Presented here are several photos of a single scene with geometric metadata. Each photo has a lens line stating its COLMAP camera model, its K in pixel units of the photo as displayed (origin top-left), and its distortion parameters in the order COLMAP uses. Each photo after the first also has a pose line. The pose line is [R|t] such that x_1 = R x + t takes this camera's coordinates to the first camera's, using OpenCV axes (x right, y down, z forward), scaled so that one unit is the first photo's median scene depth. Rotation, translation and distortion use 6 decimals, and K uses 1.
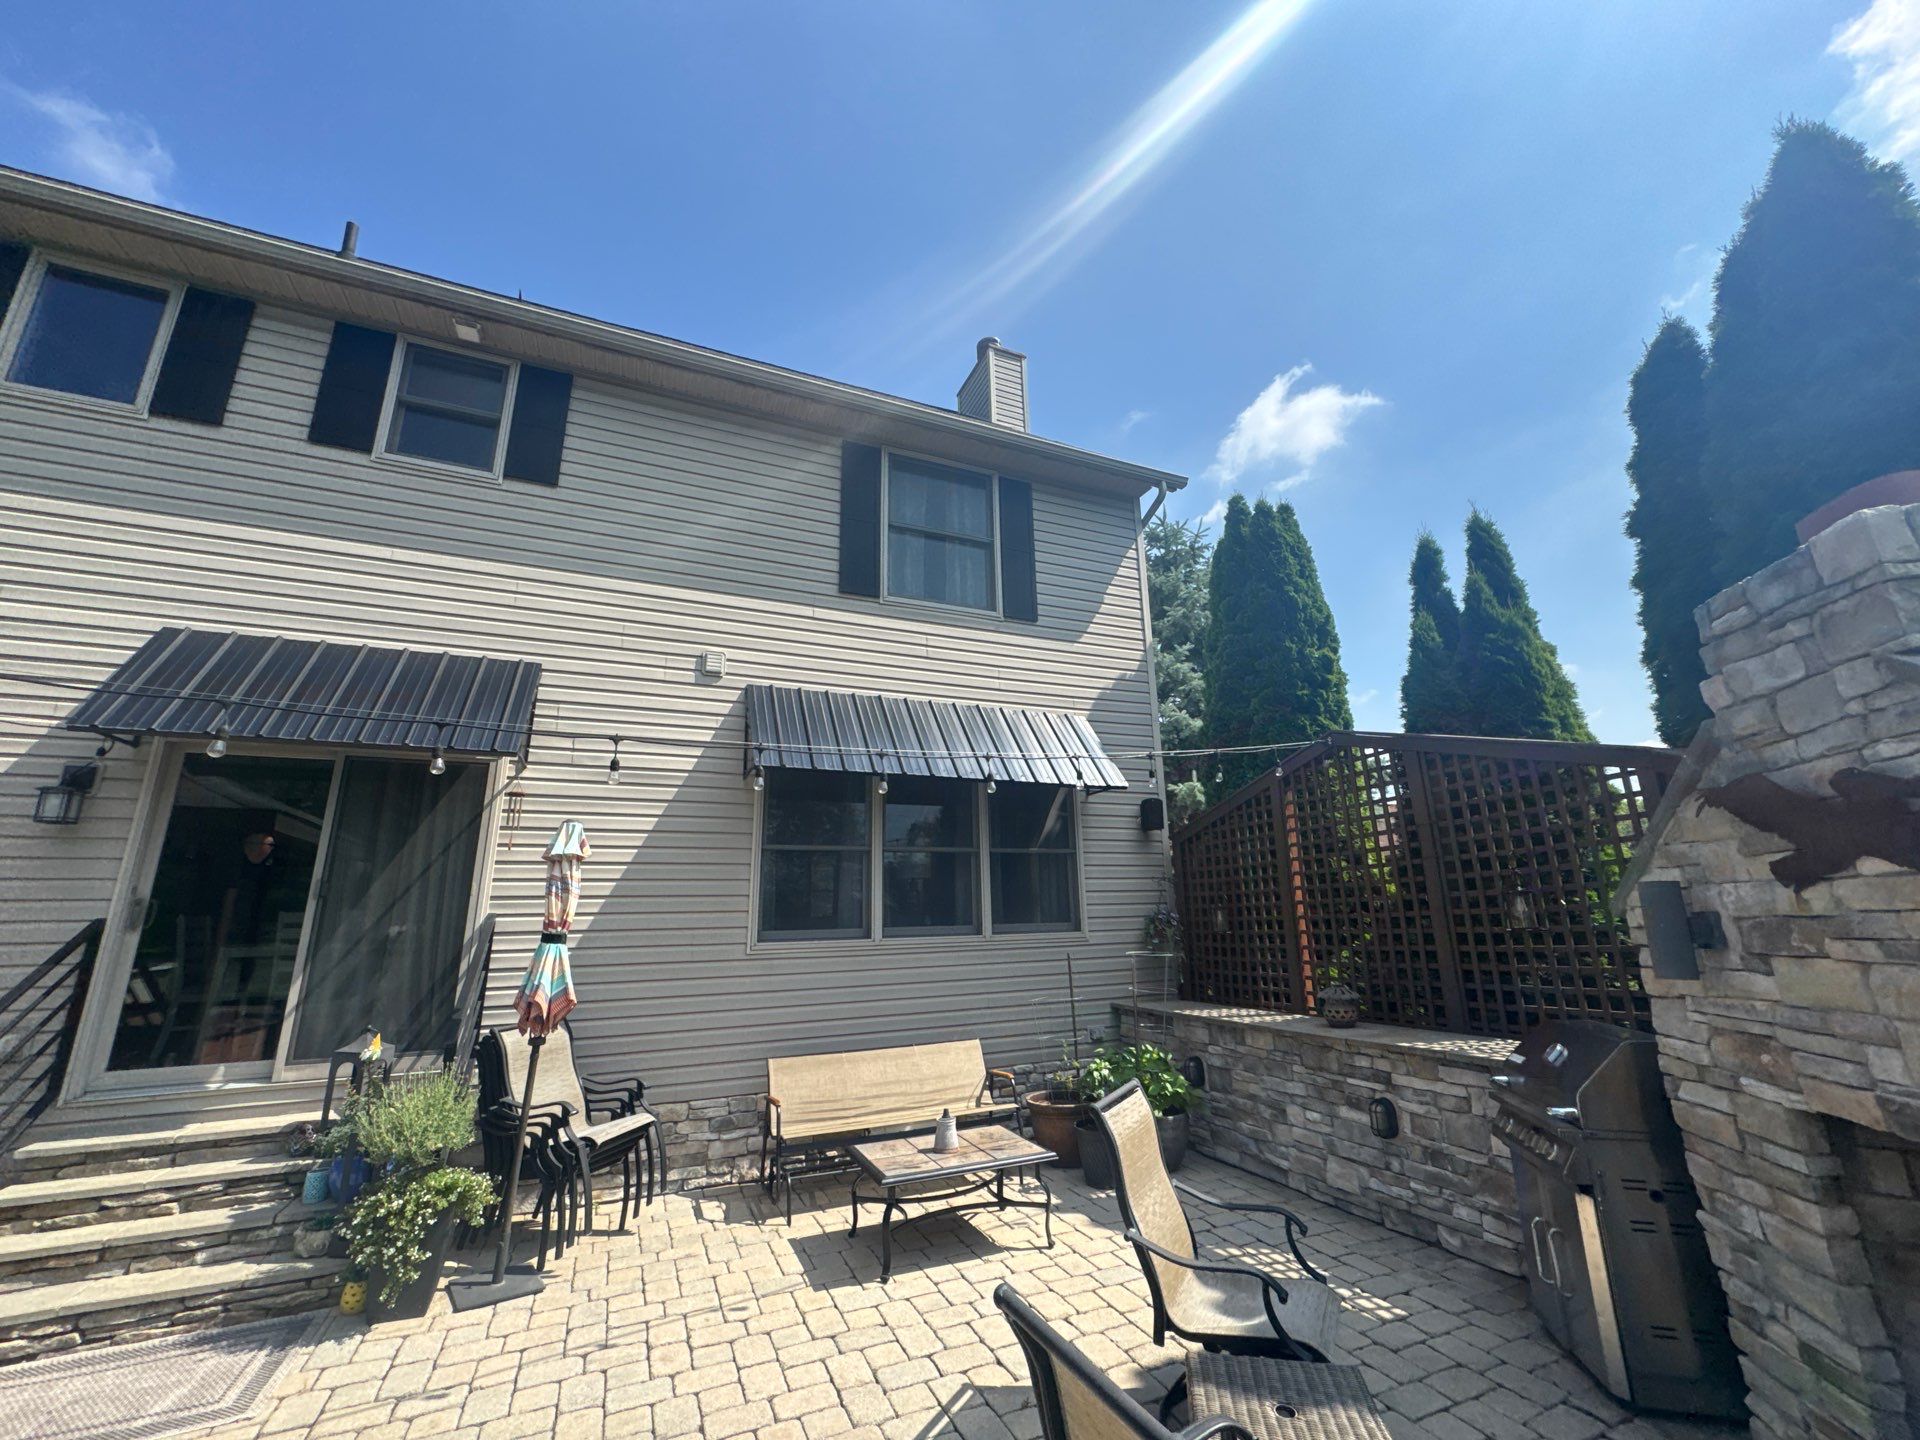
lens RADIAL K [[765.7, 0, 960.5], [0, 765.7, 713.5], [0, 0, 1]] dist [-0.002945, 0.000320]
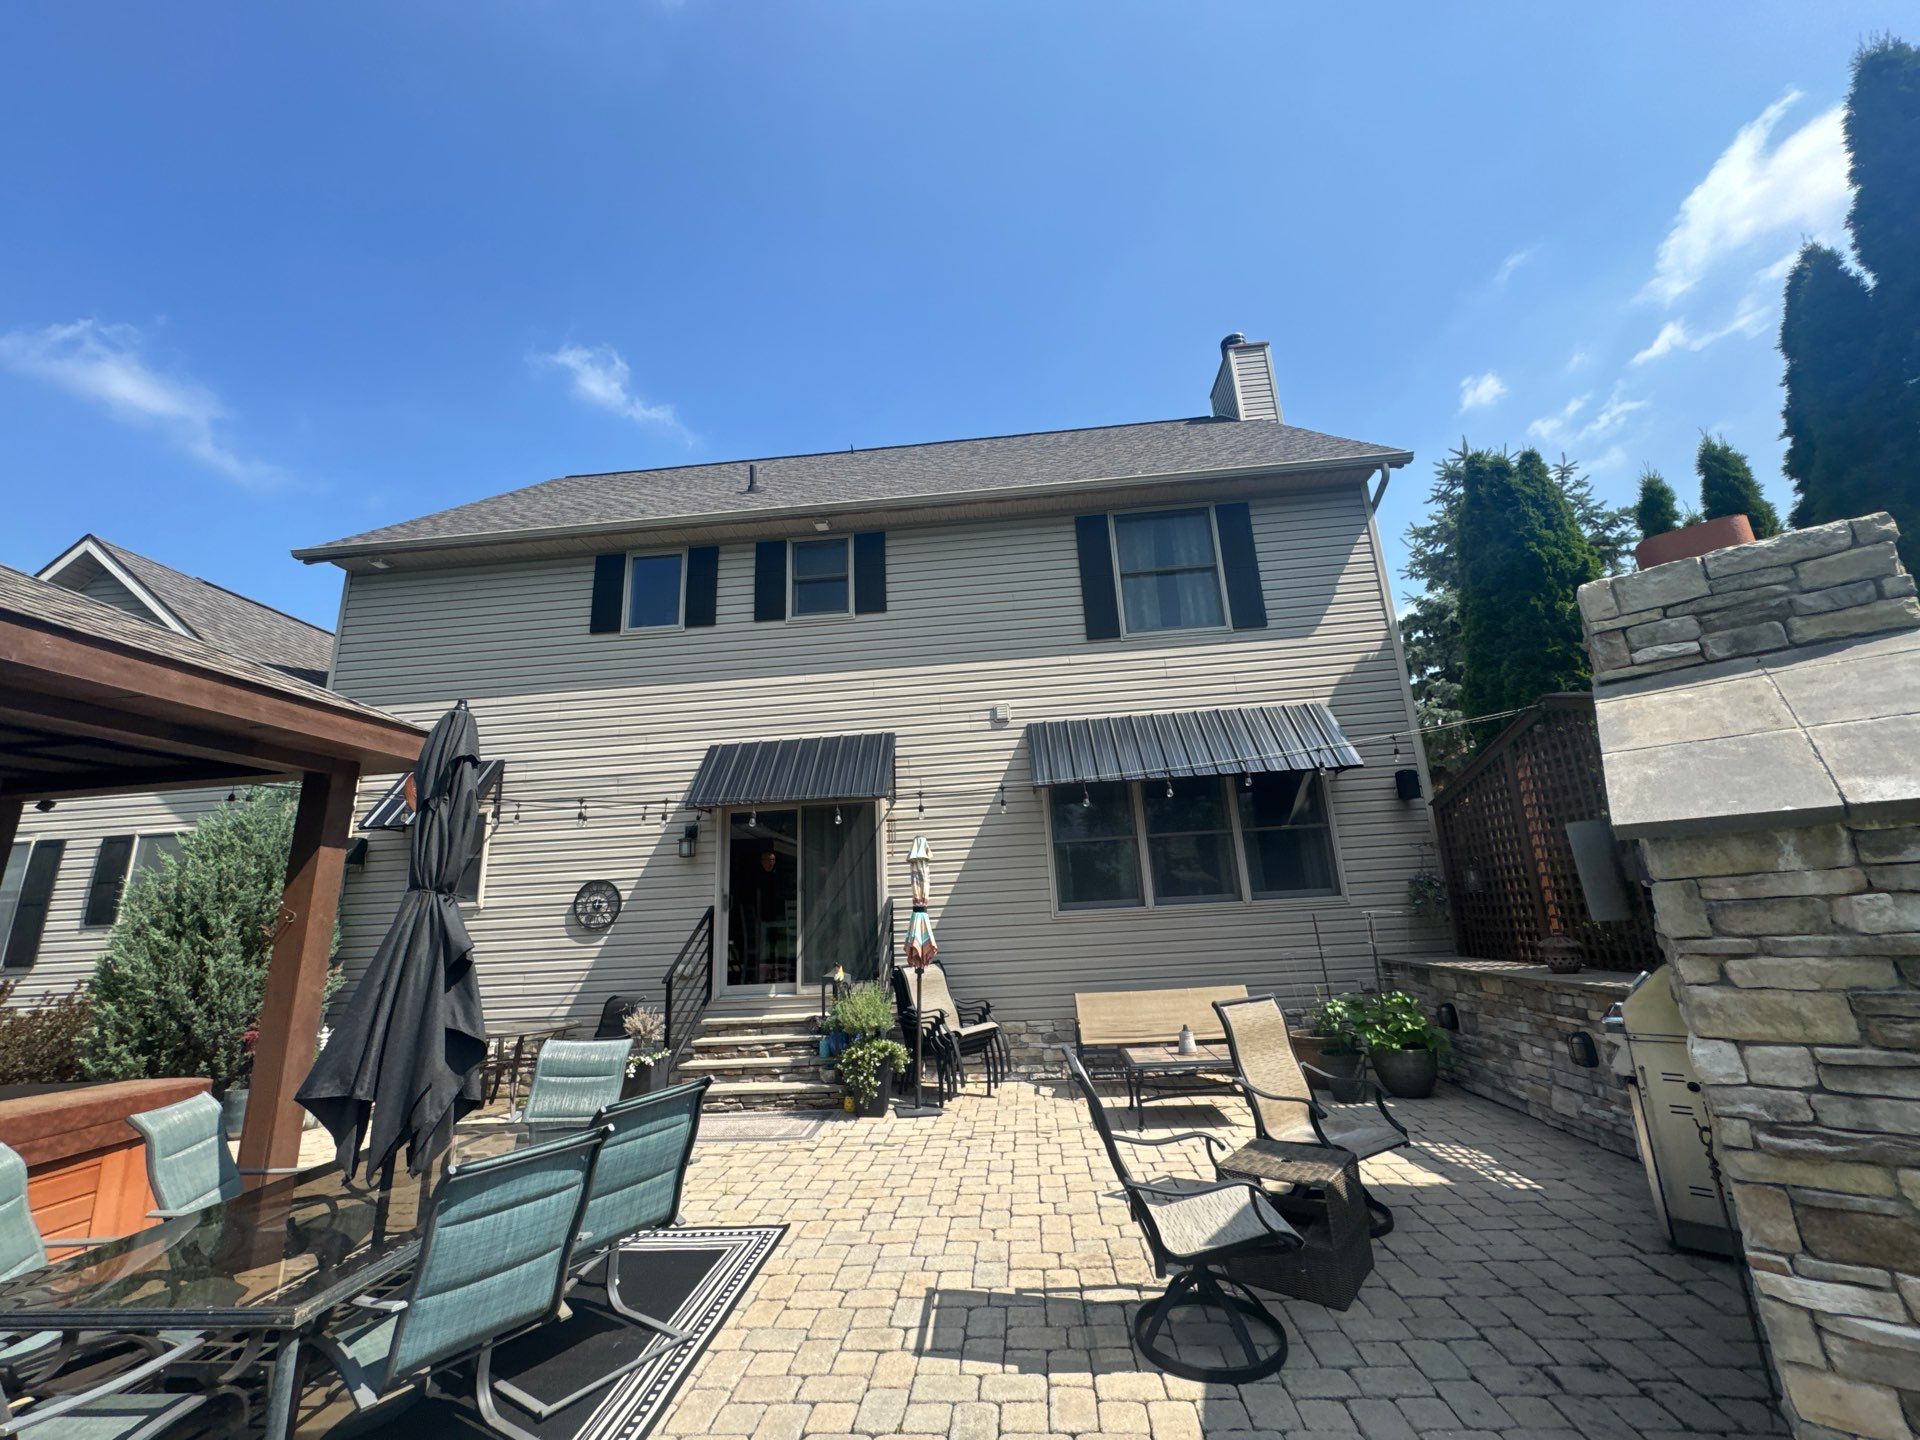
lens RADIAL K [[747.2, 0, 947.1], [0, 747.2, 722.5], [0, 0, 1]] dist [0.000641, 0.000237]
pose [[0.876931, -0.140916, -0.459493, 0.235549], [0.155032, 0.987884, -0.007087, -0.060457], [0.454925, -0.065021, 0.888153, -0.276766]]
